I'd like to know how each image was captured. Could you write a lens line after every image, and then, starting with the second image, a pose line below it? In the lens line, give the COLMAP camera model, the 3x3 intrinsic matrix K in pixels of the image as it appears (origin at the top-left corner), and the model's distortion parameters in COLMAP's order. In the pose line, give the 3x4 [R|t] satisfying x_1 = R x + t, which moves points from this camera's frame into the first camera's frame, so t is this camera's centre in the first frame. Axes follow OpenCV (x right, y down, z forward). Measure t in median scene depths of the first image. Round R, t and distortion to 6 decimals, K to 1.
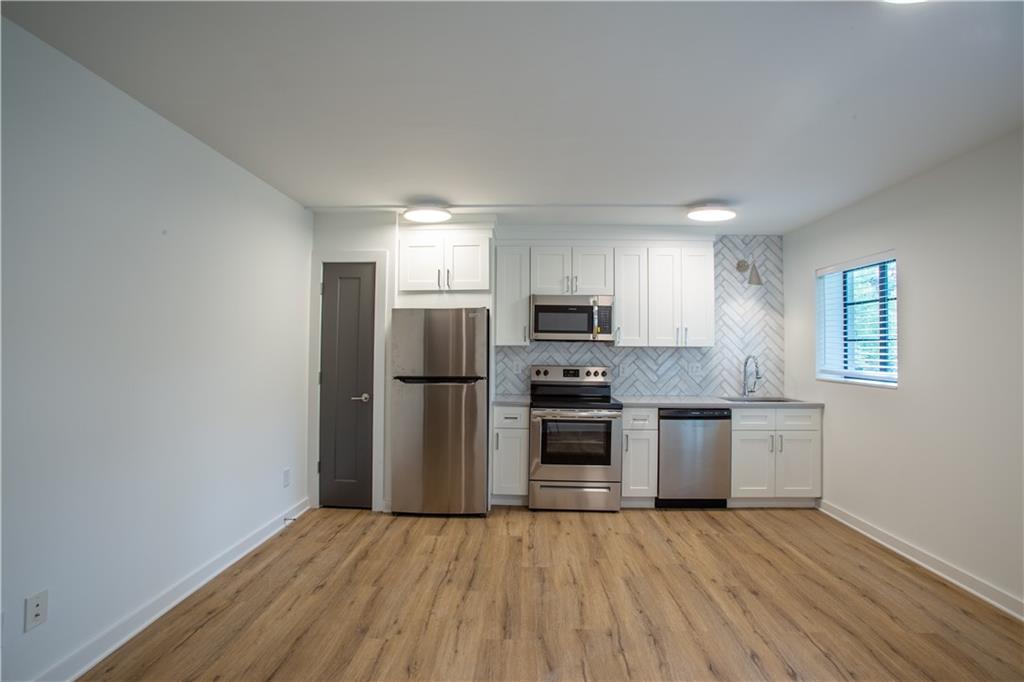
lens RADIAL K [[469.3, 0, 507.7], [0, 469.3, 337.3], [0, 0, 1]] dist [-0.080369, 0.032594]
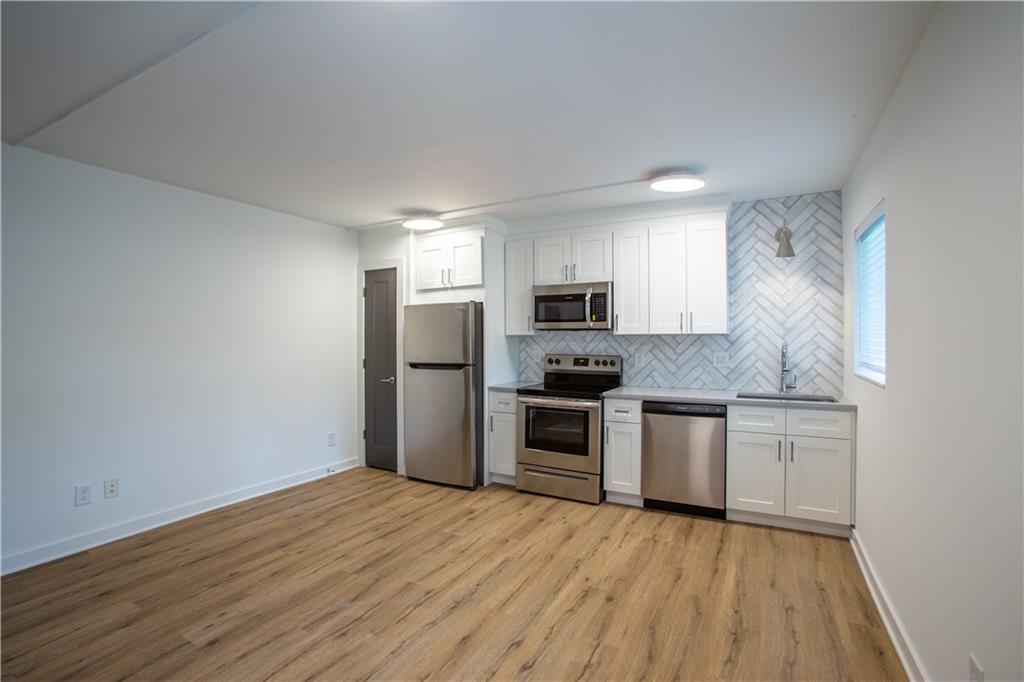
lens RADIAL K [[469.3, 0, 507.7], [0, 469.3, 337.3], [0, 0, 1]] dist [-0.080369, 0.032594]
pose [[0.892477, -0.012377, -0.450923, 0.507506], [0.022112, 0.999622, 0.016329, 0.005014], [0.450551, -0.024544, 0.892413, 0.051937]]
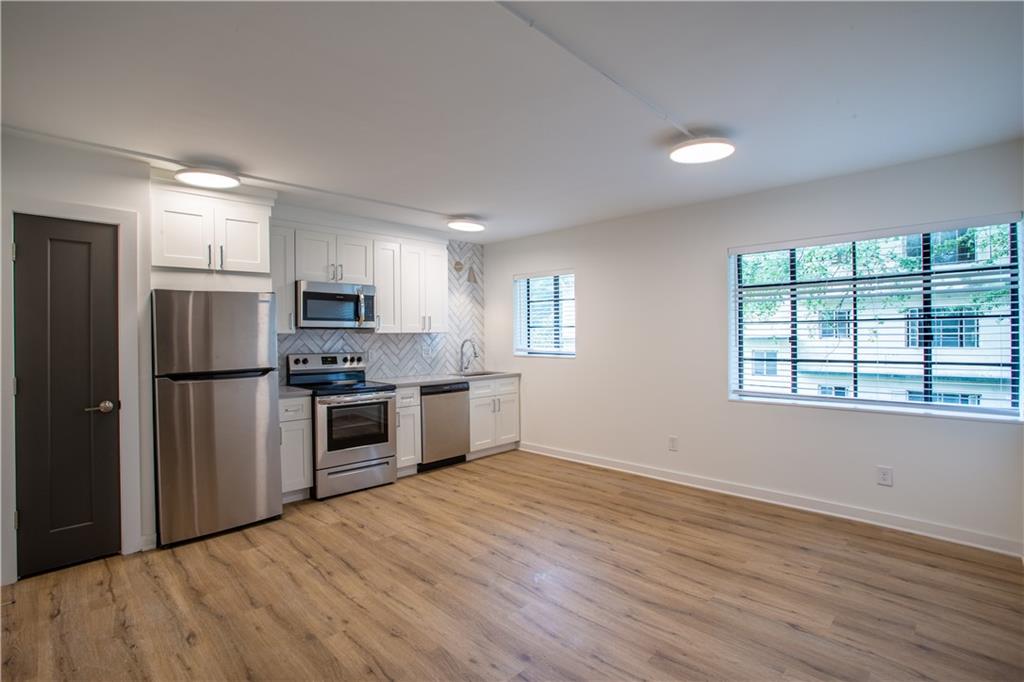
lens RADIAL K [[486.9, 0, 508.9], [0, 486.9, 337.2], [0, 0, 1]] dist [-0.083047, 0.037736]
pose [[0.674806, -0.018448, 0.737765, -0.416136], [-0.004781, 0.999557, 0.029367, -0.006097], [-0.737980, -0.023344, 0.674419, 0.026207]]
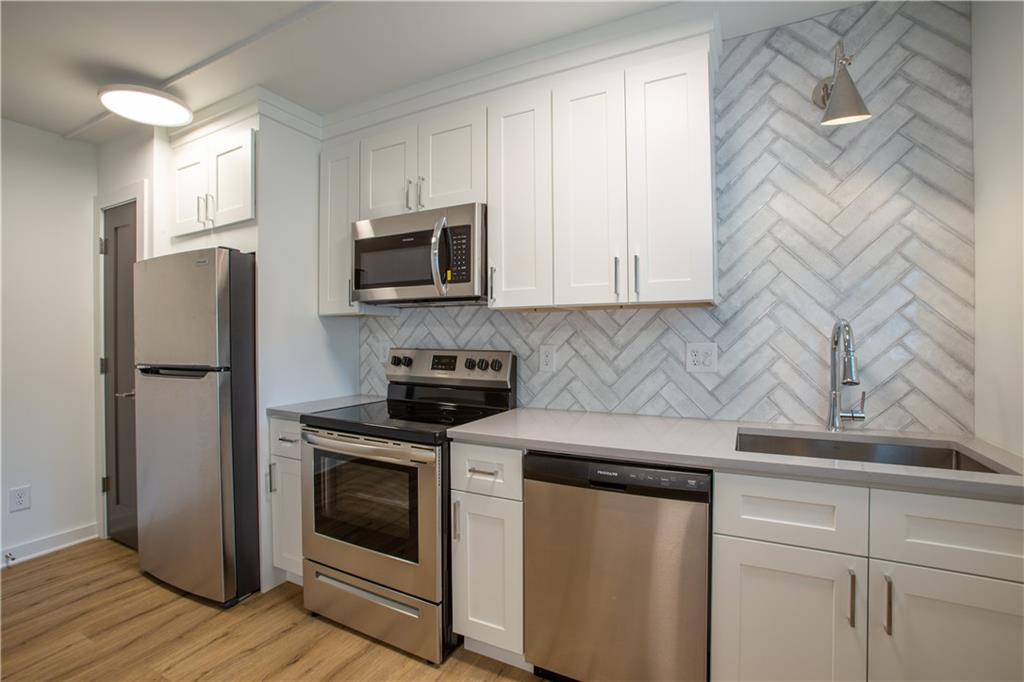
lens RADIAL K [[469.3, 0, 507.7], [0, 469.3, 337.3], [0, 0, 1]] dist [-0.080369, 0.032594]
pose [[0.903338, -0.013326, -0.428723, 0.493098], [0.025471, 0.999420, 0.022603, 0.041859], [0.428173, -0.031338, 0.903153, 0.622167]]
